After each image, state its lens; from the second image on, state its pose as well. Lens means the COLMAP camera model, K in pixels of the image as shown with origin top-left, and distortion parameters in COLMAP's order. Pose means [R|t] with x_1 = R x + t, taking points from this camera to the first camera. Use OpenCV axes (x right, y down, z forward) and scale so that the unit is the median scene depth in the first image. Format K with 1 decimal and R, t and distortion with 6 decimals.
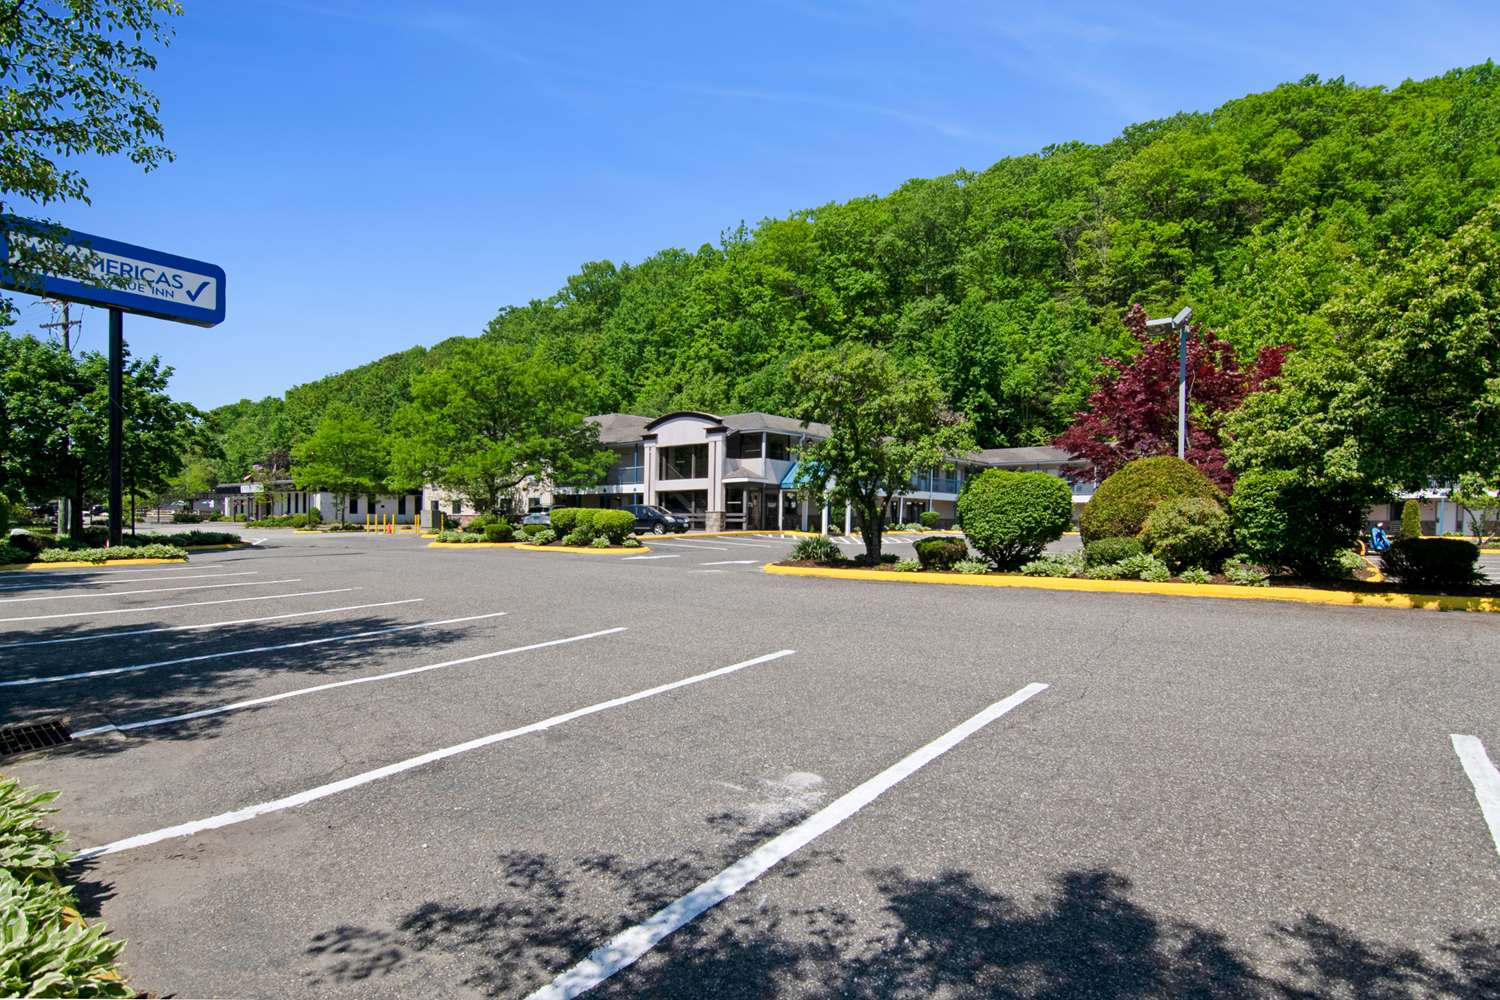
lens RADIAL K [[744.6, 0, 747.7], [0, 744.6, 512.0], [0, 0, 1]] dist [-0.015958, -0.000930]
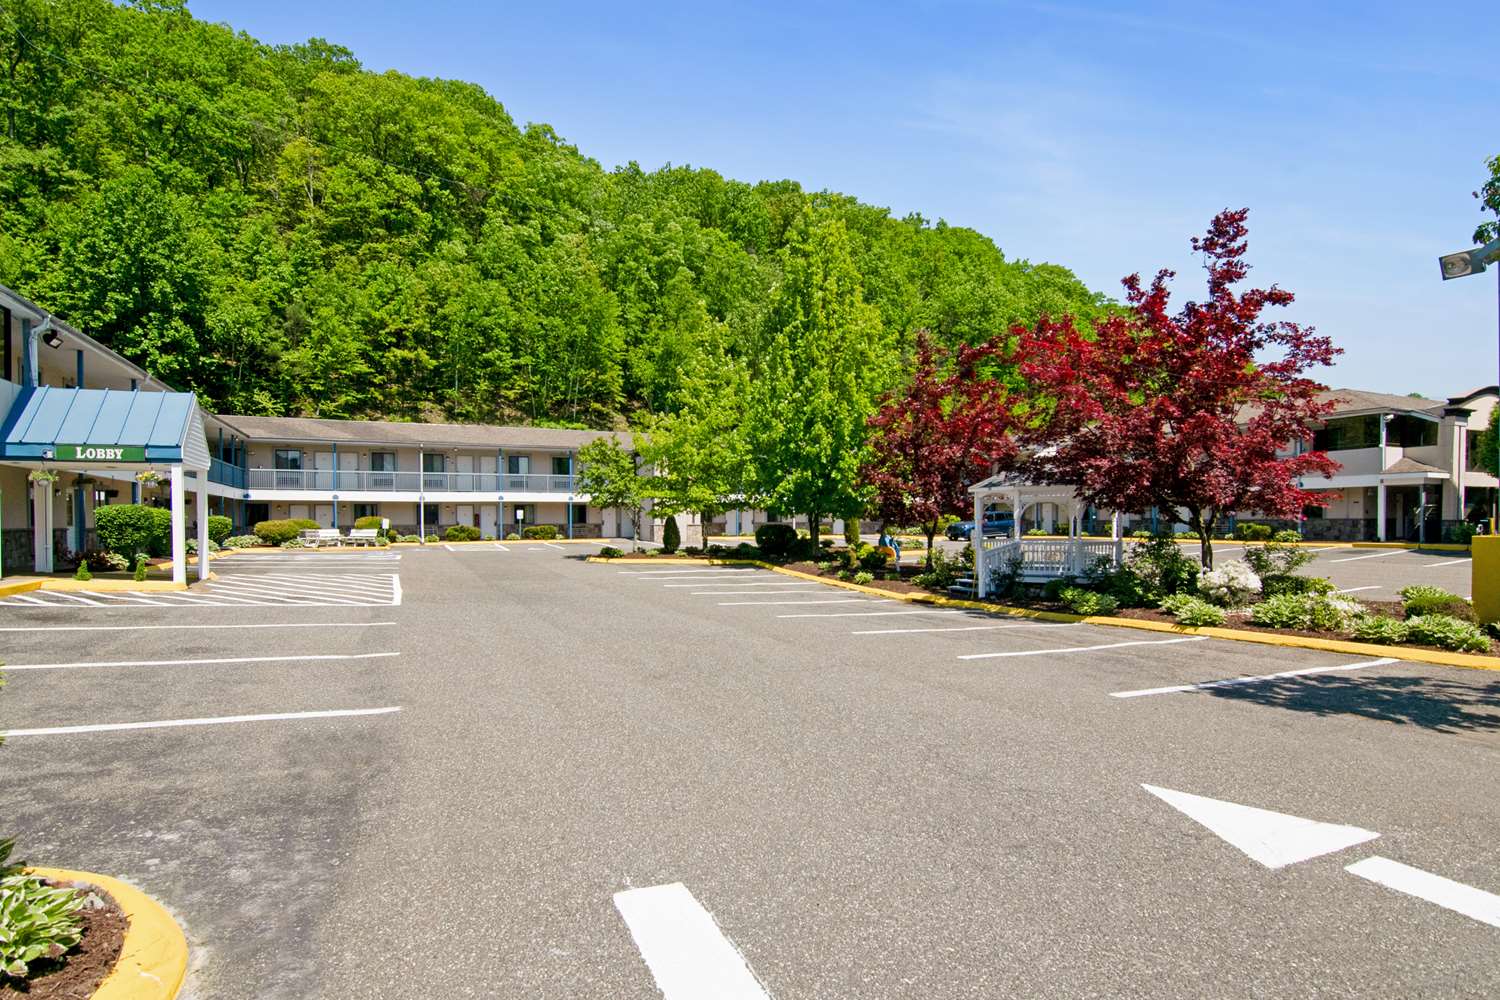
lens RADIAL K [[744.6, 0, 745.3], [0, 744.6, 524.7], [0, 0, 1]] dist [-0.015958, -0.000930]
pose [[0.391831, -0.023094, 0.919747, -0.073143], [0.003951, 0.999718, 0.023419, -0.002912], [-0.920029, -0.005542, 0.391812, 0.306387]]
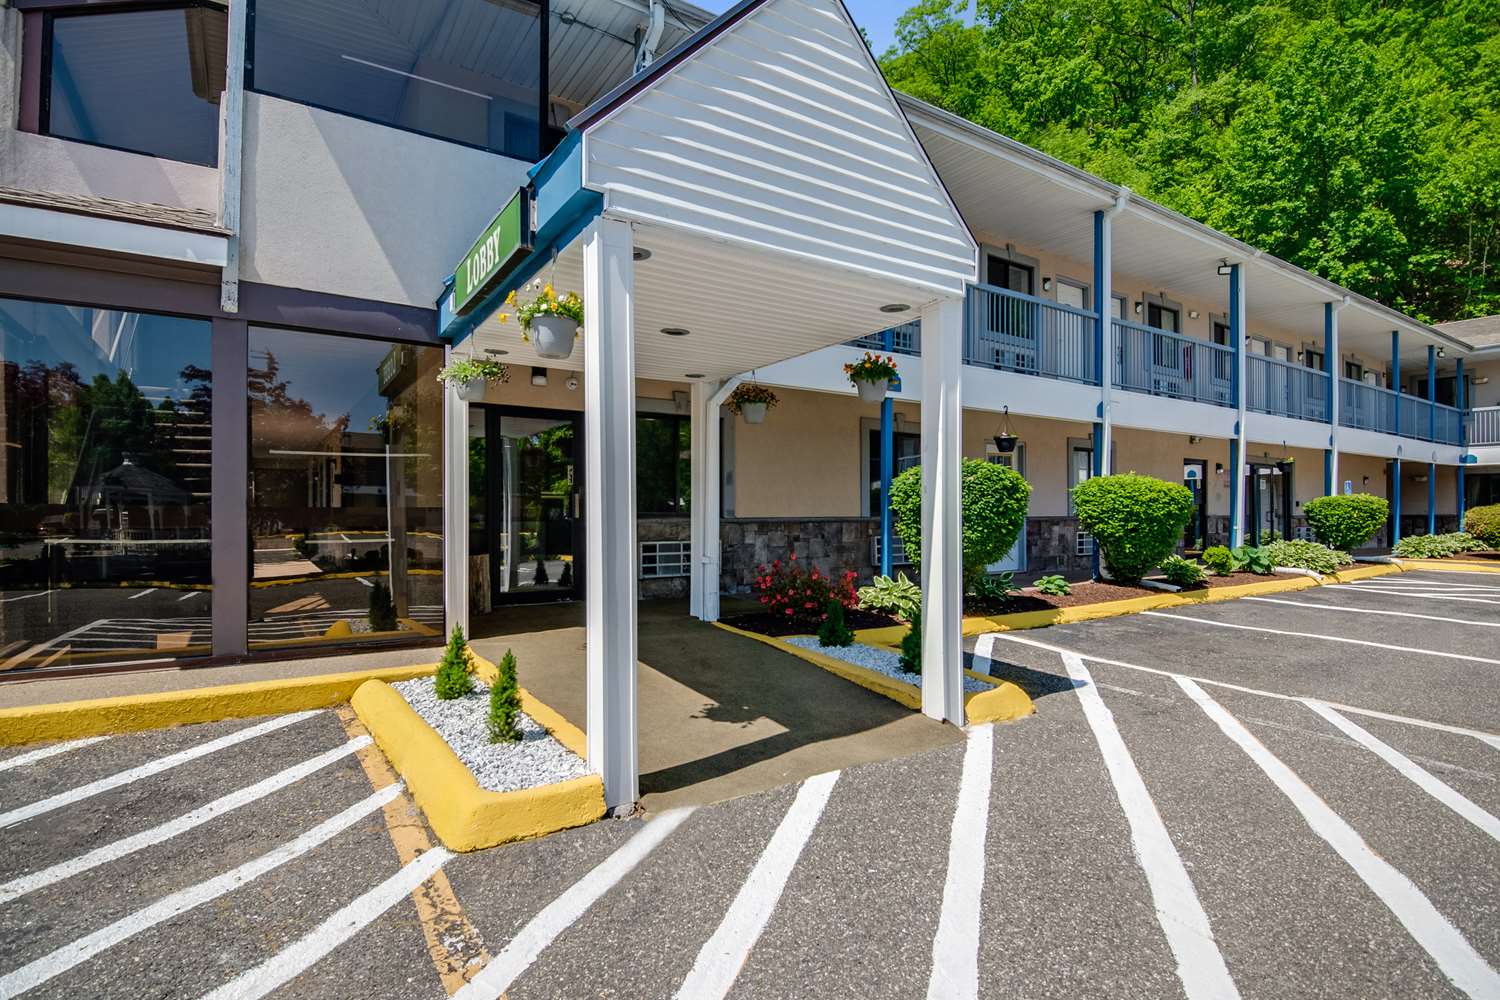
lens RADIAL K [[744.6, 0, 752.3], [0, 744.6, 510.4], [0, 0, 1]] dist [-0.015958, -0.000930]
pose [[0.966253, -0.021090, -0.256732, 0.078874], [0.020643, 0.999777, -0.004439, 0.002408], [0.256768, -0.001011, 0.966473, 0.499367]]
